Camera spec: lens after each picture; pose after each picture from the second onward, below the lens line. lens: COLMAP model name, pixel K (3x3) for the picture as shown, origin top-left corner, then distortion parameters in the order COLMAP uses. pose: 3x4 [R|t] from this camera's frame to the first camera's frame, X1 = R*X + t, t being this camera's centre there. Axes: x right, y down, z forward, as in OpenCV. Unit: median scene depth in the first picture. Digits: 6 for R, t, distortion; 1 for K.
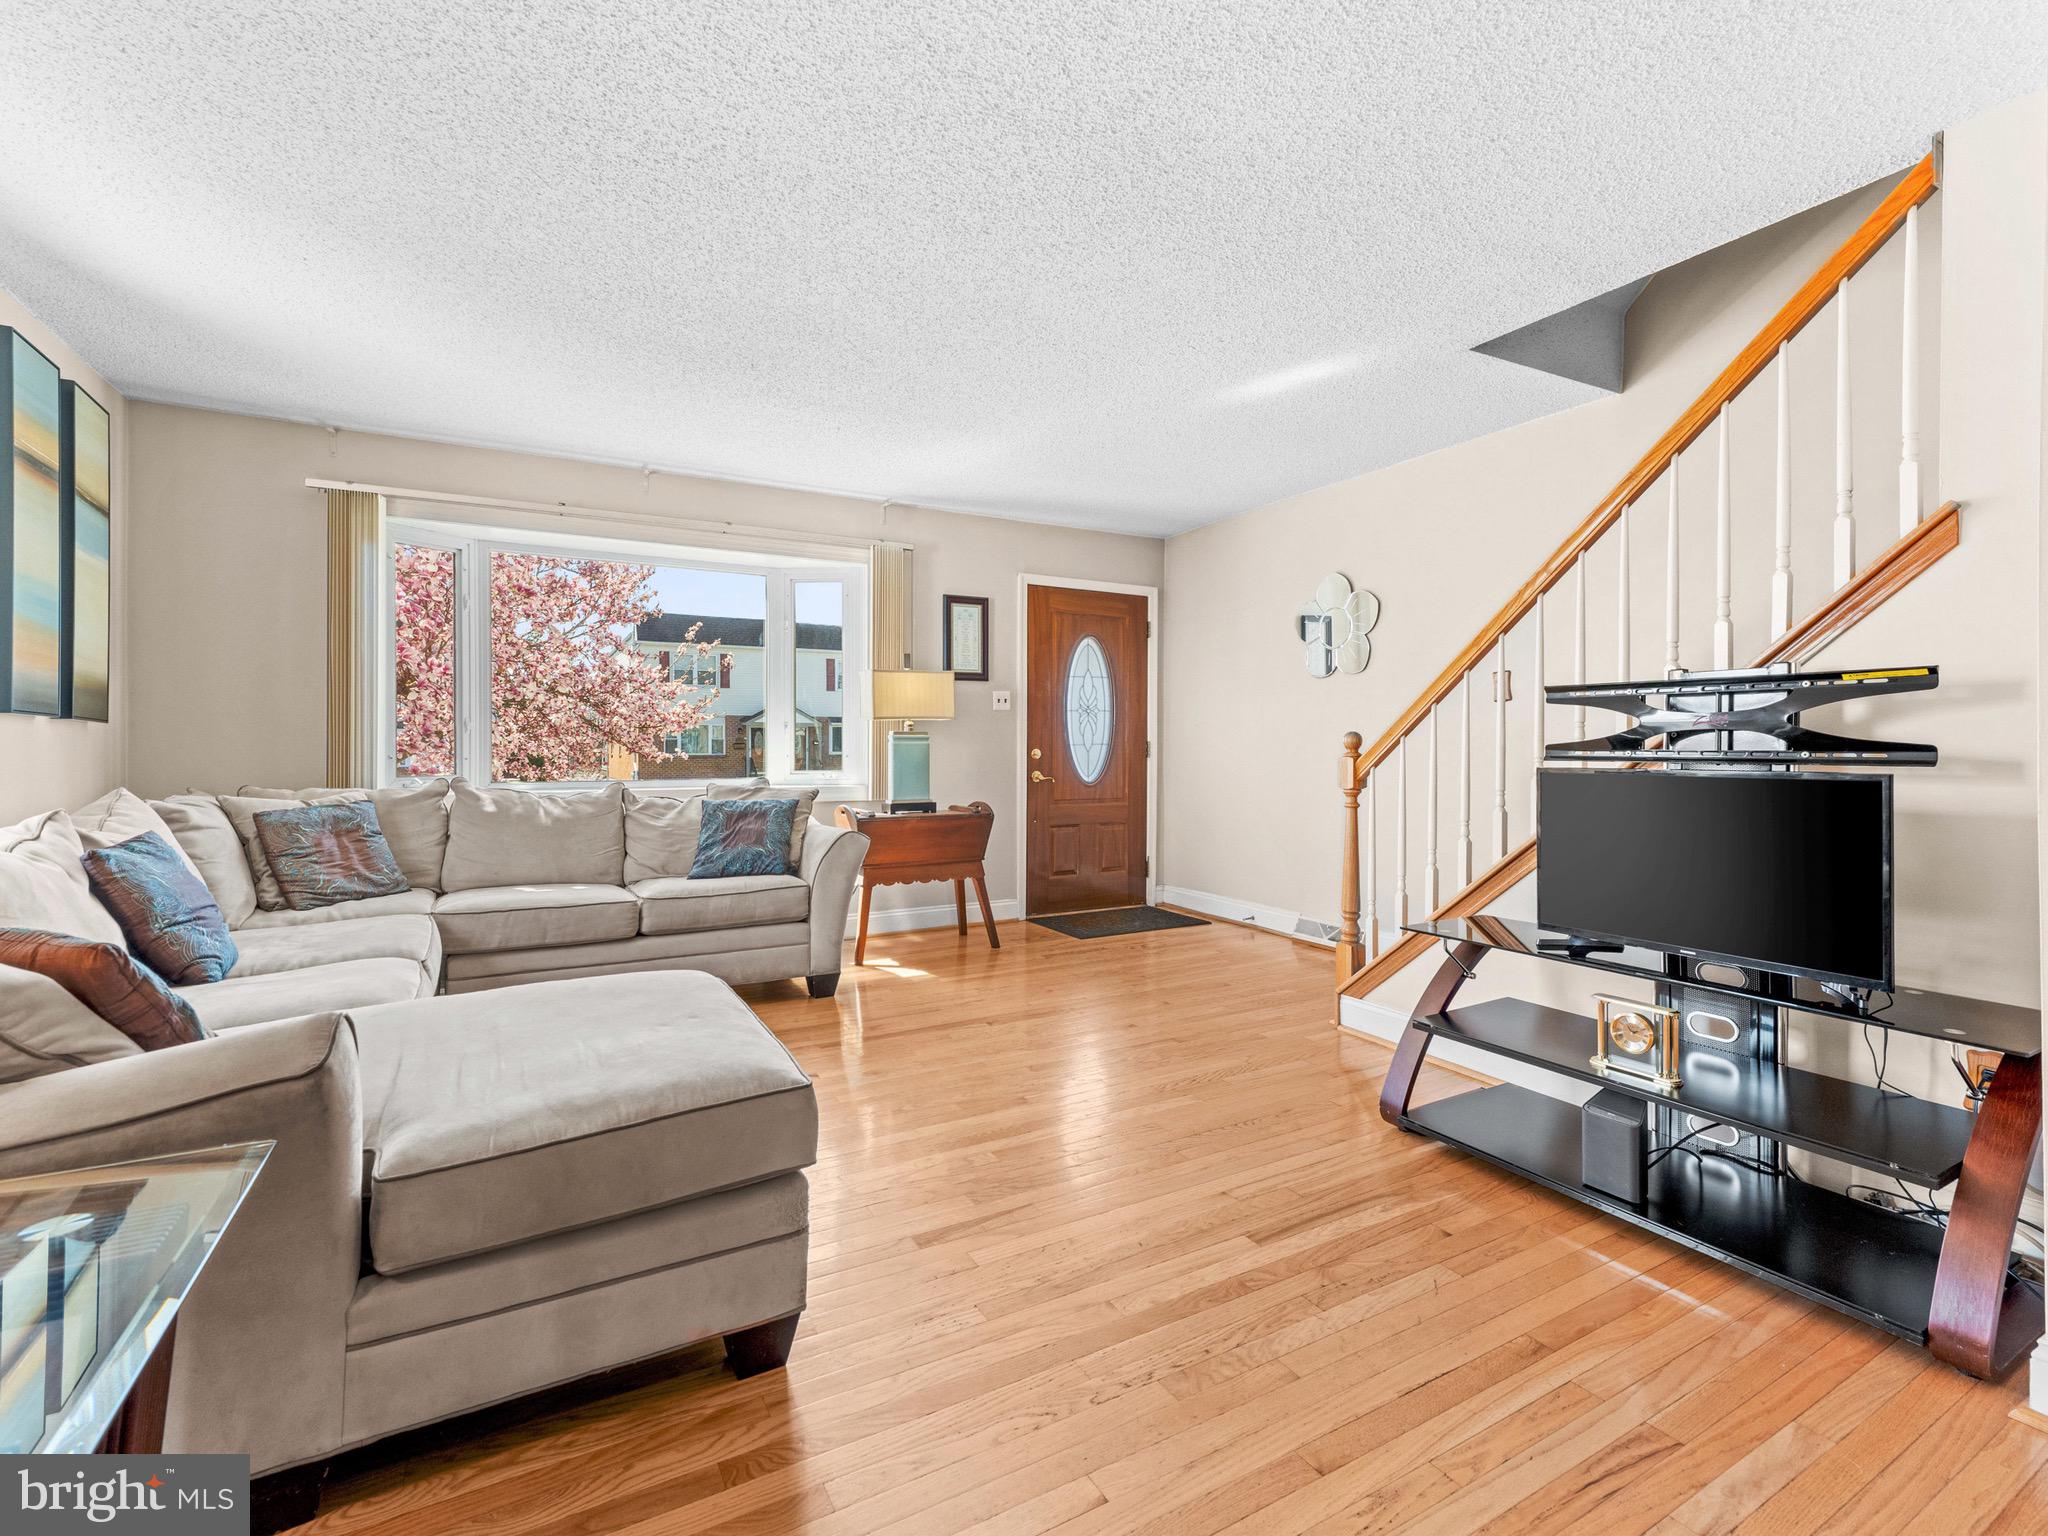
lens RADIAL K [[916.8, 0, 1031.6], [0, 916.8, 753.8], [0, 0, 1]] dist [-0.004031, 0.001122]
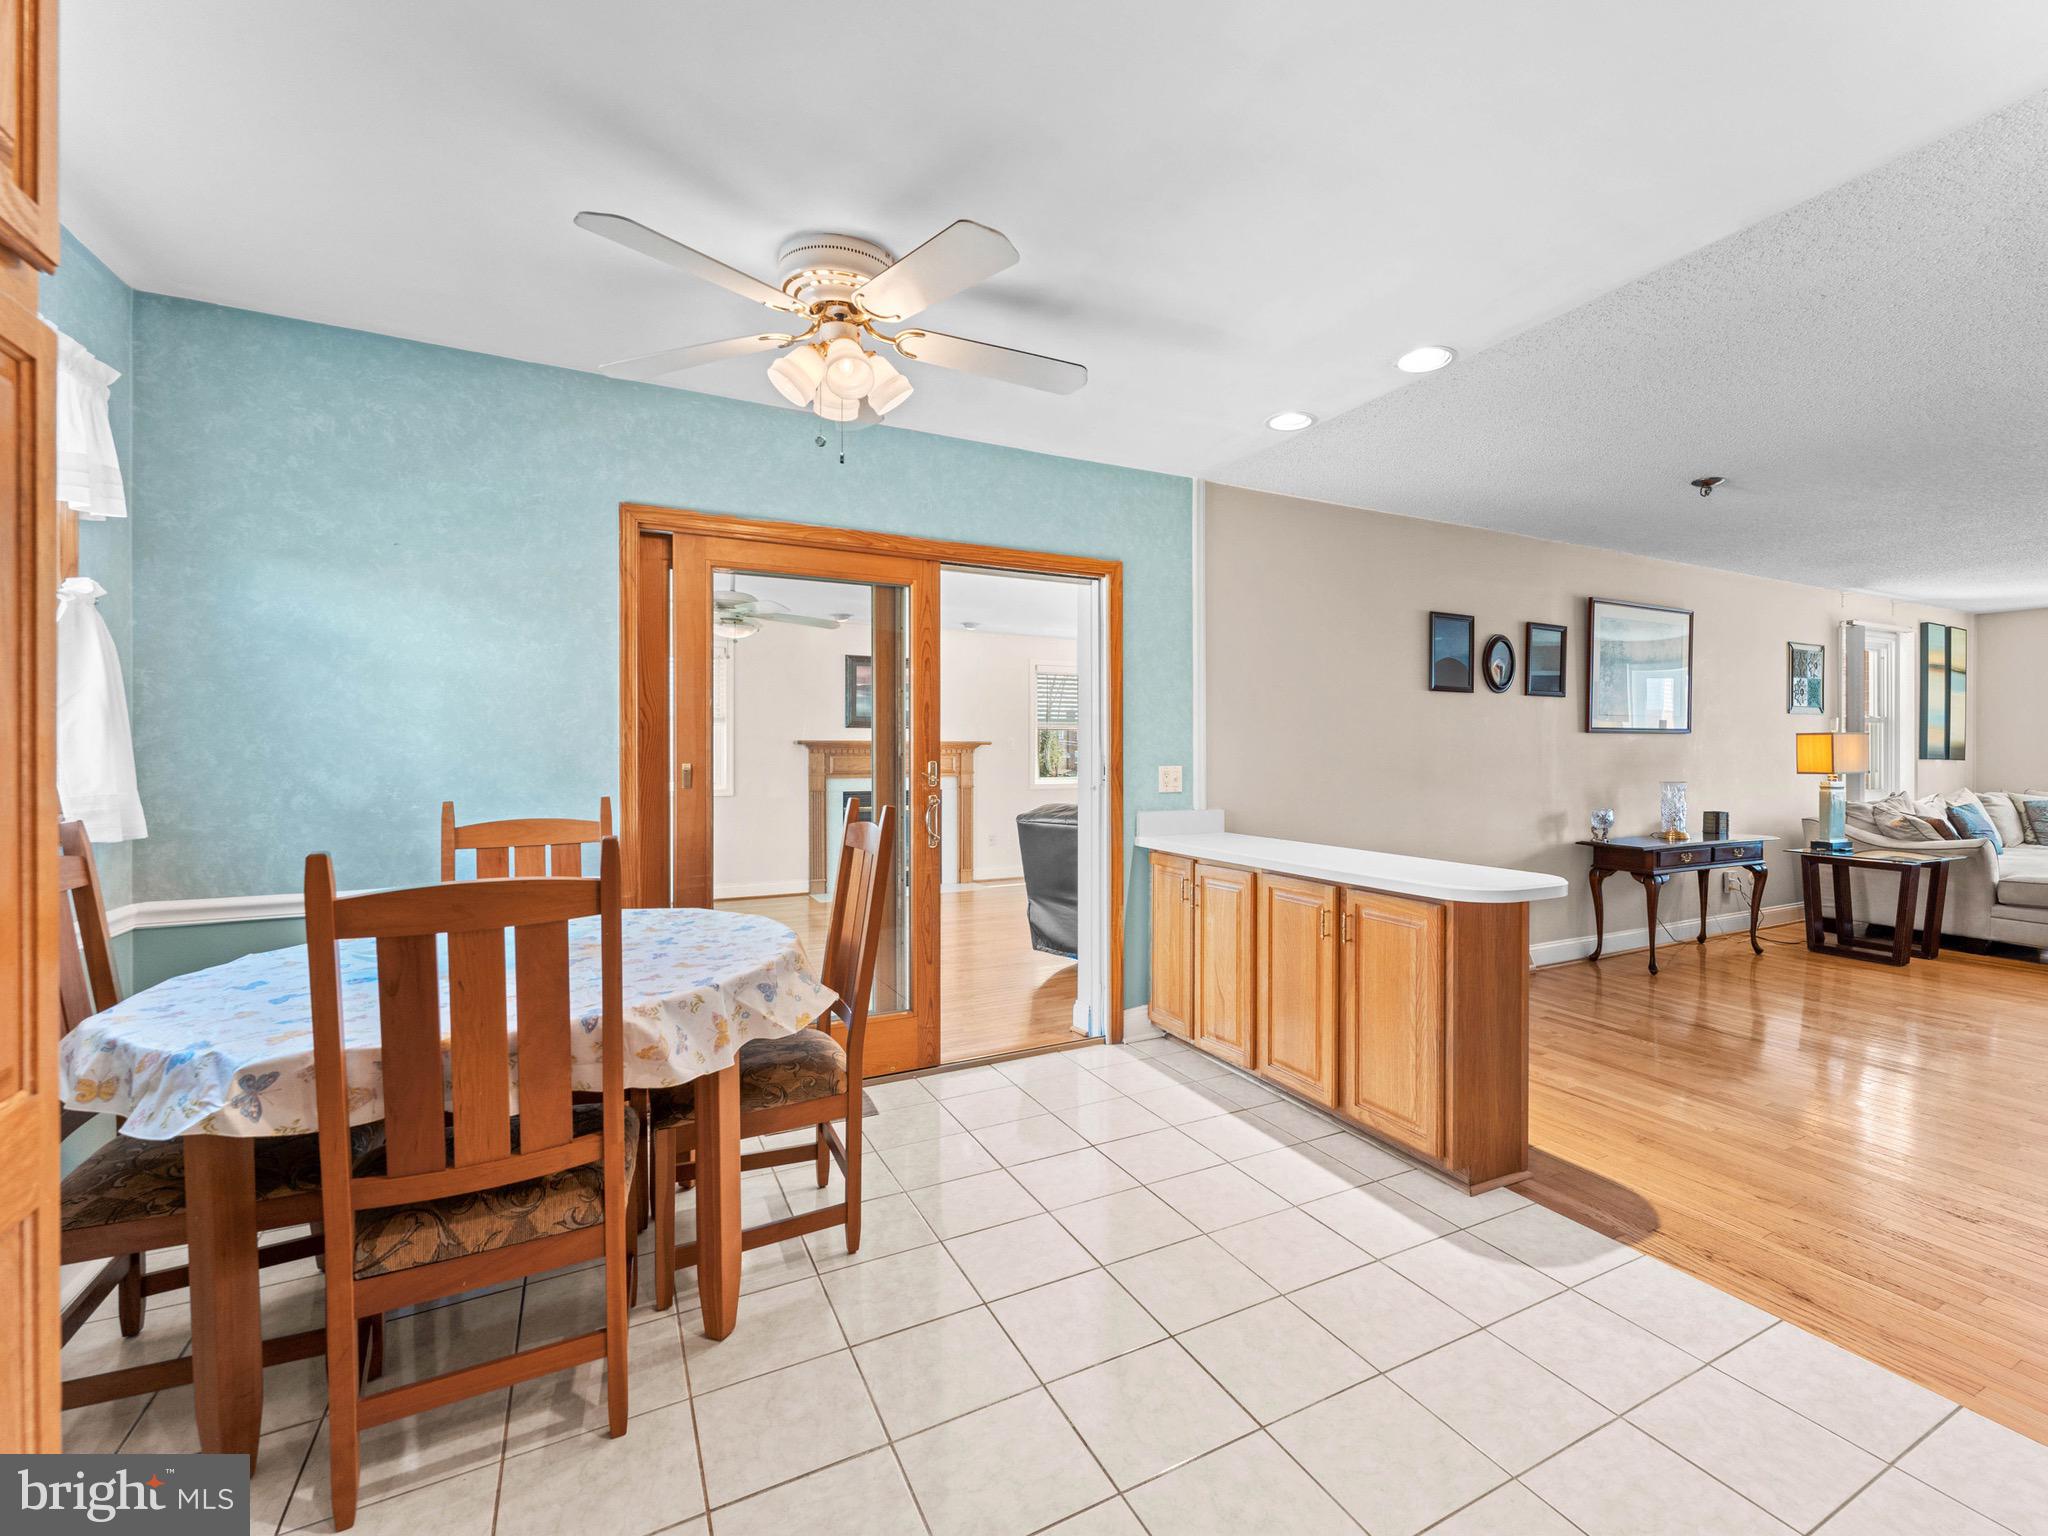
lens RADIAL K [[916.8, 0, 1095.9], [0, 916.8, 755.1], [0, 0, 1]] dist [-0.004031, 0.001122]
pose [[-0.018828, 0.000609, -0.999823, 1.547331], [-0.003185, 0.999995, 0.000669, -0.046158], [0.999818, 0.003197, -0.018826, -1.335012]]
